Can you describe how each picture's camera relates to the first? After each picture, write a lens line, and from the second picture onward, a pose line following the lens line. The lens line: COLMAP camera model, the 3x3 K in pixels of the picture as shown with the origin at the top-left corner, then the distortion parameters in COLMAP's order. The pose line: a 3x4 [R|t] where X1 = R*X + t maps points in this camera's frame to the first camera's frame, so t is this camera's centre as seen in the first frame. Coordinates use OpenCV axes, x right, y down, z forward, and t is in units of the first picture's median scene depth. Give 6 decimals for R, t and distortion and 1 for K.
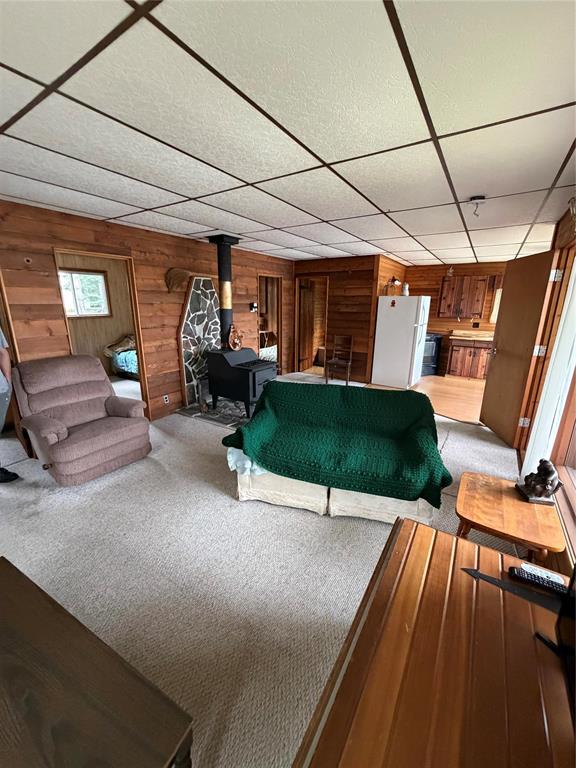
lens RADIAL K [[305.1, 0, 284.5], [0, 305.1, 382.4], [0, 0, 1]] dist [-0.002803, 0.000493]
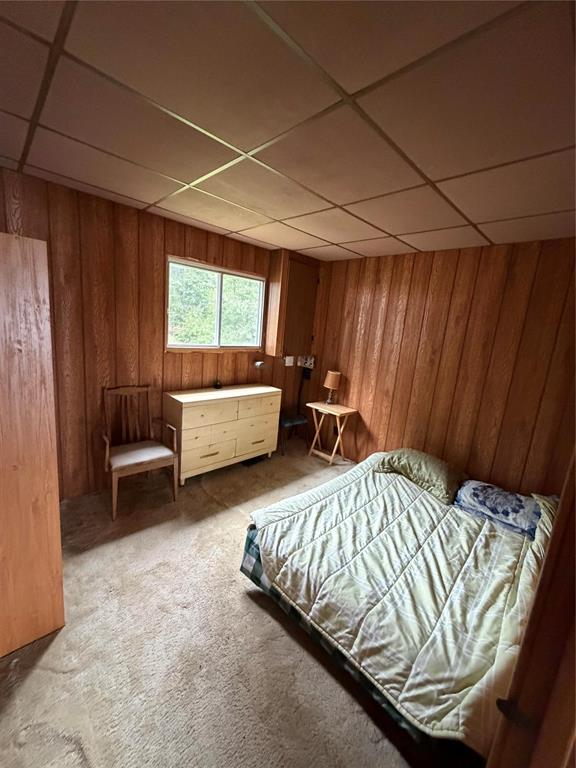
lens RADIAL K [[305.1, 0, 284.5], [0, 305.1, 385.6], [0, 0, 1]] dist [-0.002803, 0.000493]
pose [[0.969696, 0.132211, -0.205453, -0.122973], [-0.147234, 0.987306, -0.059575, -0.354571], [0.194968, 0.088019, 0.976852, 1.343380]]
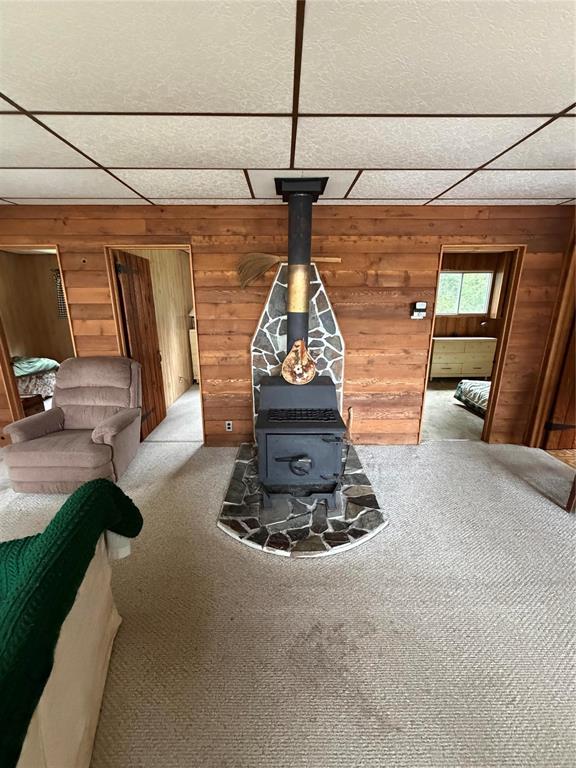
lens RADIAL K [[305.1, 0, 289.7], [0, 305.1, 382.6], [0, 0, 1]] dist [-0.002803, 0.000493]
pose [[0.559687, 0.216974, -0.799795, 0.297398], [-0.207690, 0.971040, 0.118091, -0.174881], [0.802256, 0.100015, 0.588542, 0.648793]]
